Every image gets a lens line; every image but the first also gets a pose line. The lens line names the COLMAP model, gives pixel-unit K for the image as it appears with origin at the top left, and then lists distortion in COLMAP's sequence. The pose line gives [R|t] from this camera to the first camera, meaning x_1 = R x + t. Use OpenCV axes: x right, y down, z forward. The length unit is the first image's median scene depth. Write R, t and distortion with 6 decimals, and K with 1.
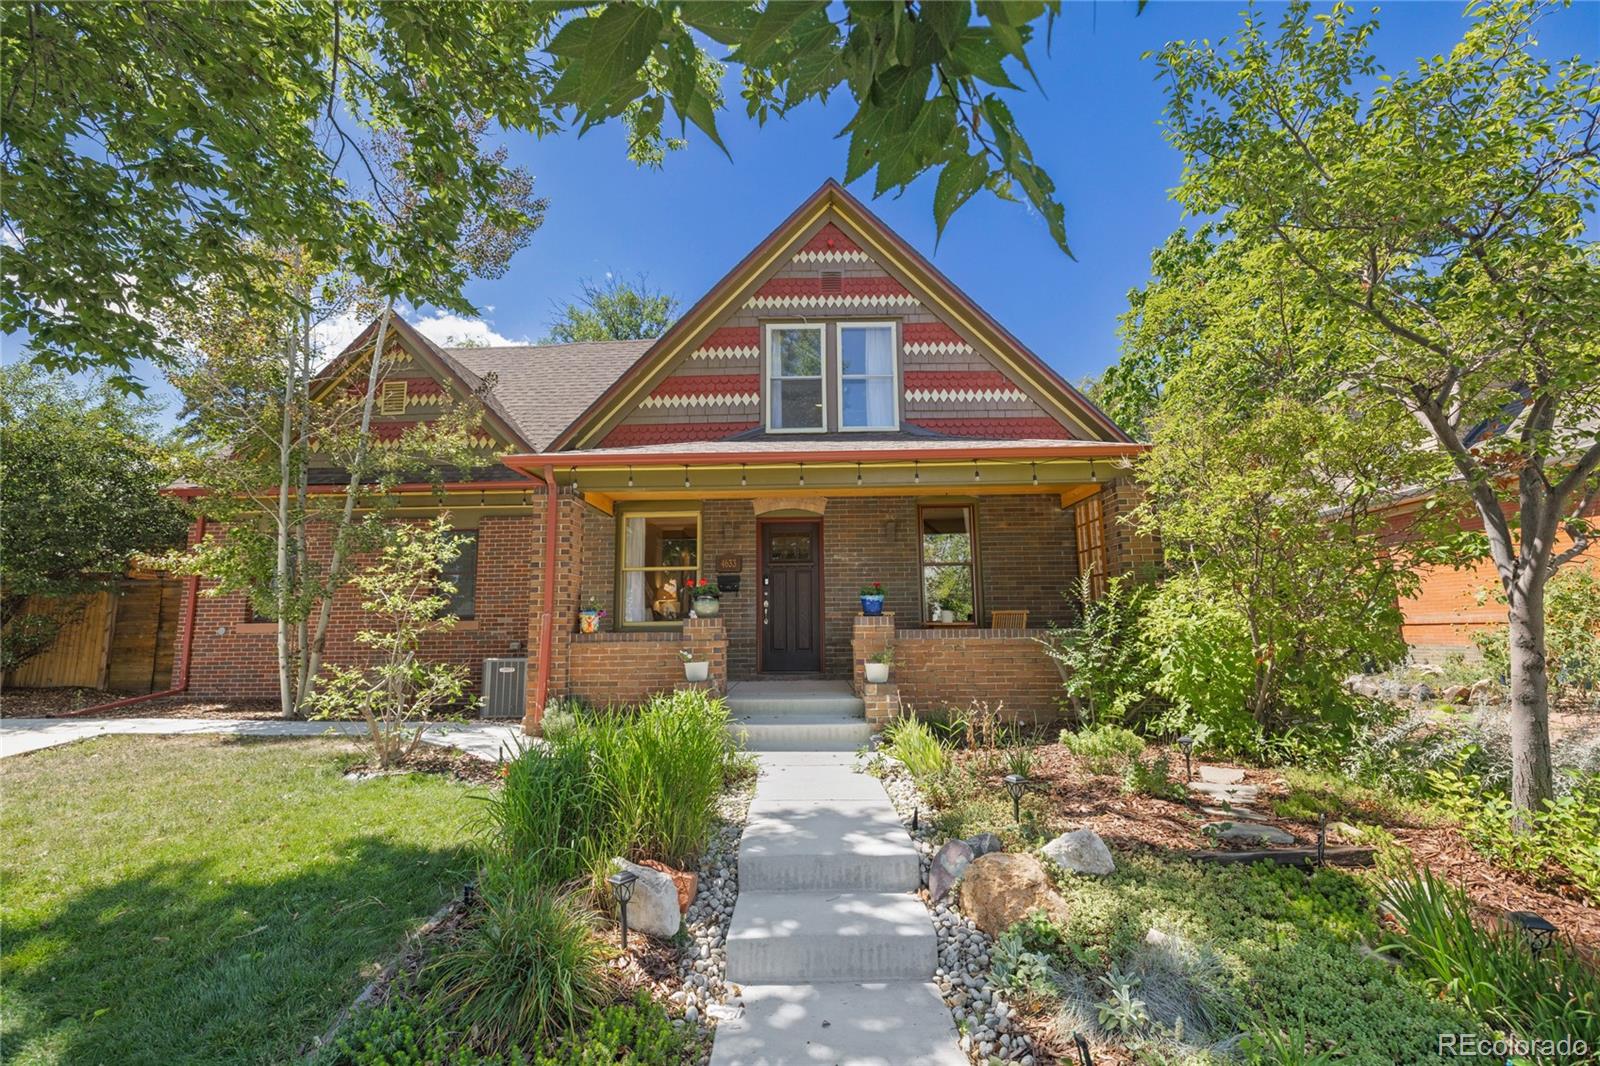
lens RADIAL K [[666.8, 0, 800.9], [0, 666.8, 538.6], [0, 0, 1]] dist [0.001694, 0.000444]
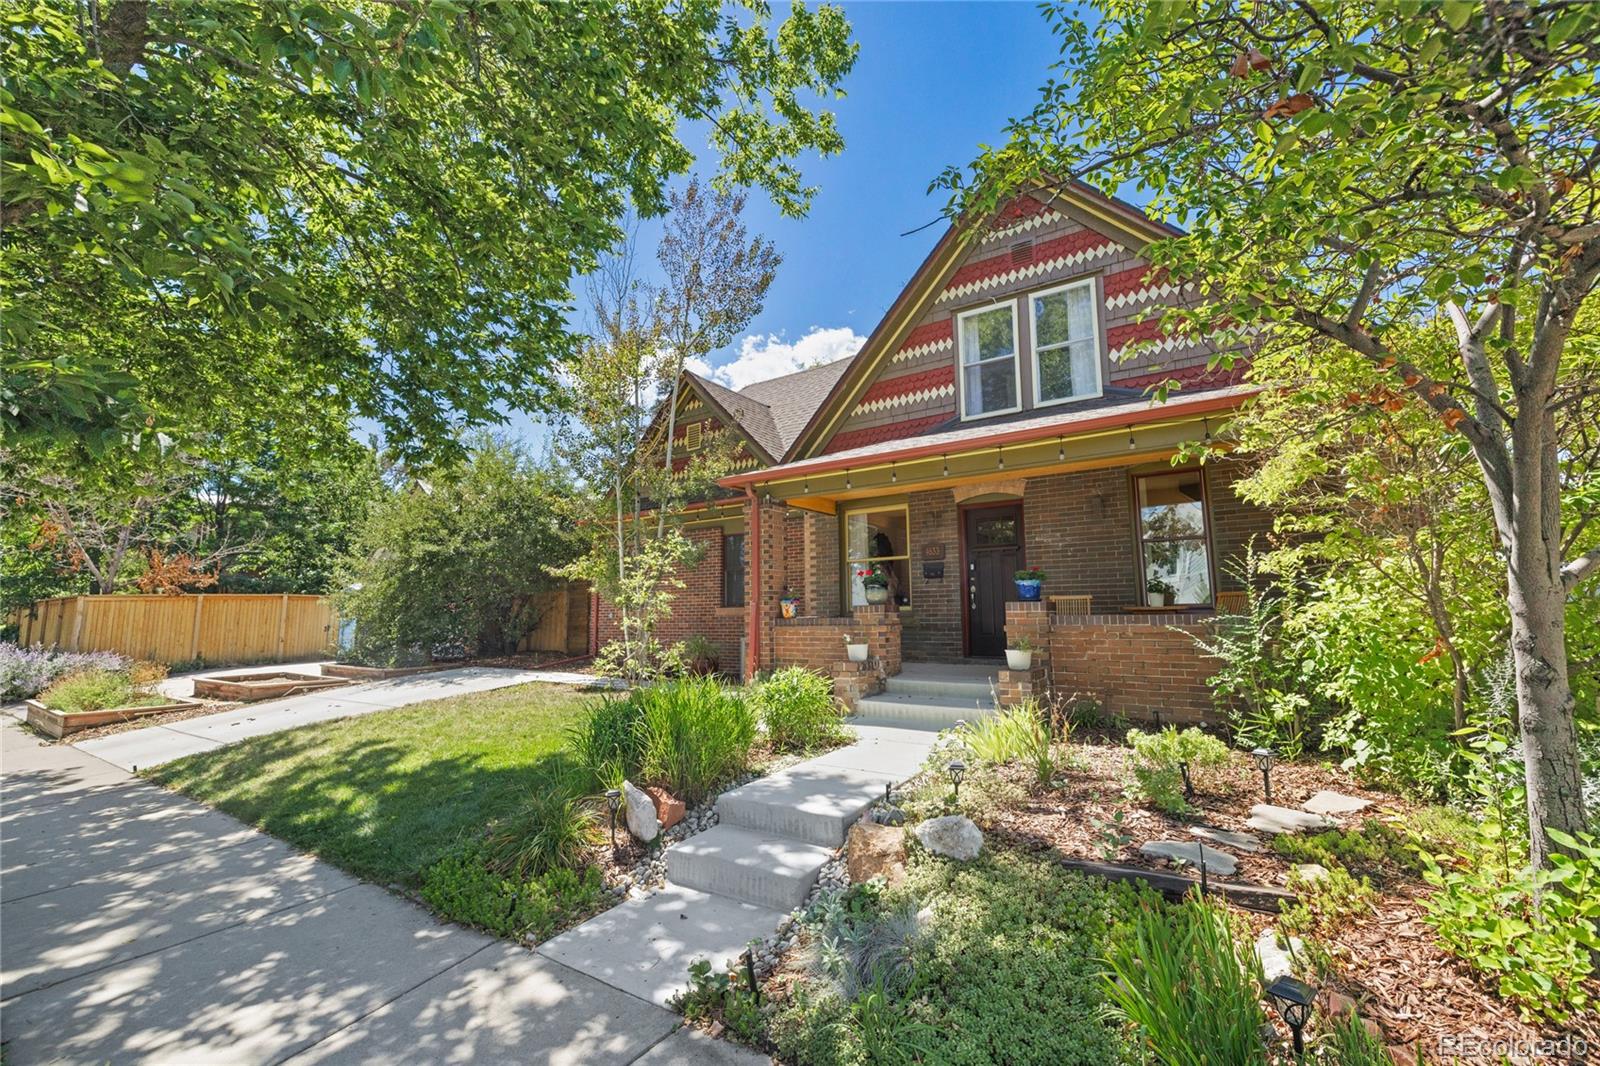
lens RADIAL K [[666.8, 0, 808.3], [0, 666.8, 529.7], [0, 0, 1]] dist [0.001694, 0.000444]
pose [[0.843762, -0.068550, -0.532322, 0.282963], [0.076938, 0.997015, -0.006440, -0.005007], [0.531175, -0.035522, 0.846517, 0.008342]]
